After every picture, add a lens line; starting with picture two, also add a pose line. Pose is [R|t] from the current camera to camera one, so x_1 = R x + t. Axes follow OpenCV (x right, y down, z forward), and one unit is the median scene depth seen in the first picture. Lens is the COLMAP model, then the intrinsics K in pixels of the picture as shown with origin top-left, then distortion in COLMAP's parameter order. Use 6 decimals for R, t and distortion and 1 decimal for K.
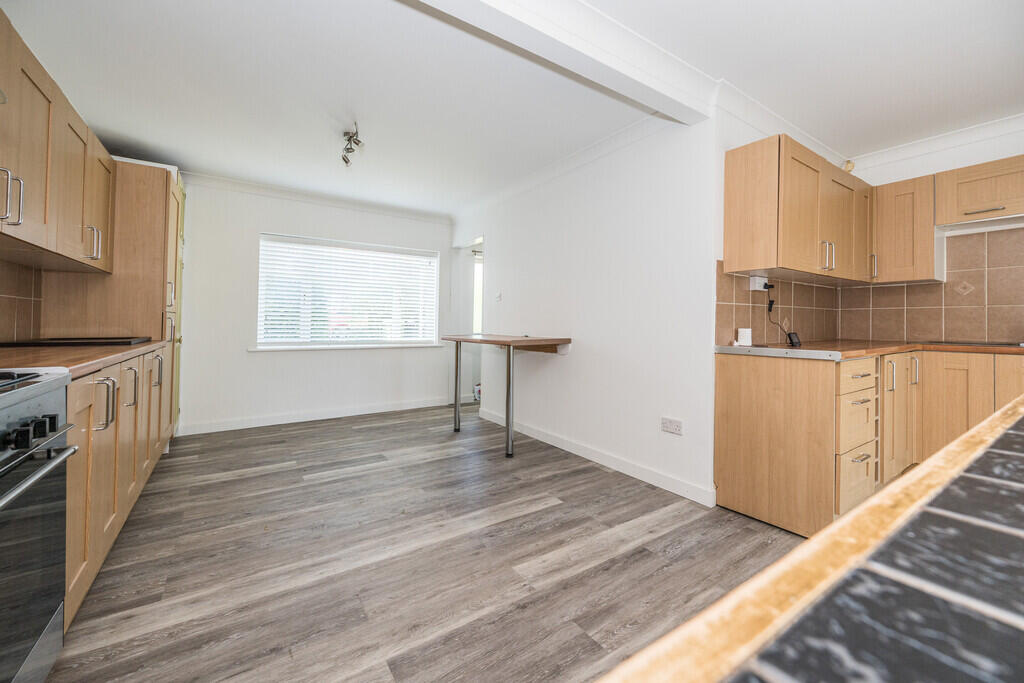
lens RADIAL K [[403.4, 0, 509.1], [0, 403.4, 338.3], [0, 0, 1]] dist [-0.000131, 0.000017]
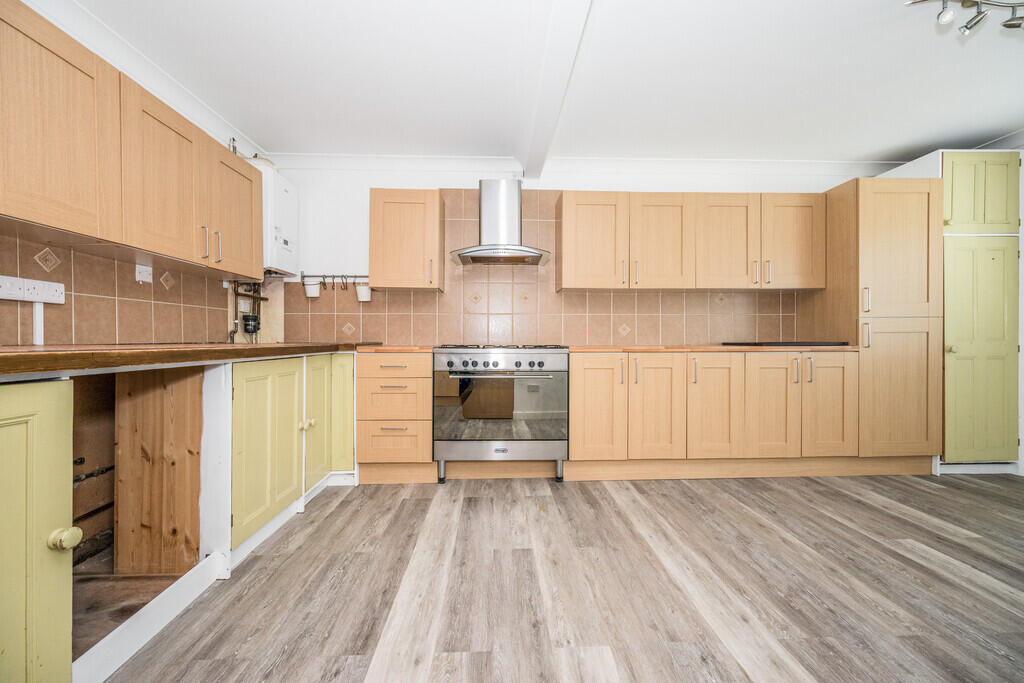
lens RADIAL K [[403.4, 0, 509.1], [0, 403.4, 338.3], [0, 0, 1]] dist [-0.000131, 0.000017]
pose [[-0.523355, -0.006723, -0.852088, 0.785251], [-0.030098, 0.999491, 0.010600, 0.008318], [0.851583, 0.031193, -0.523291, 1.302027]]
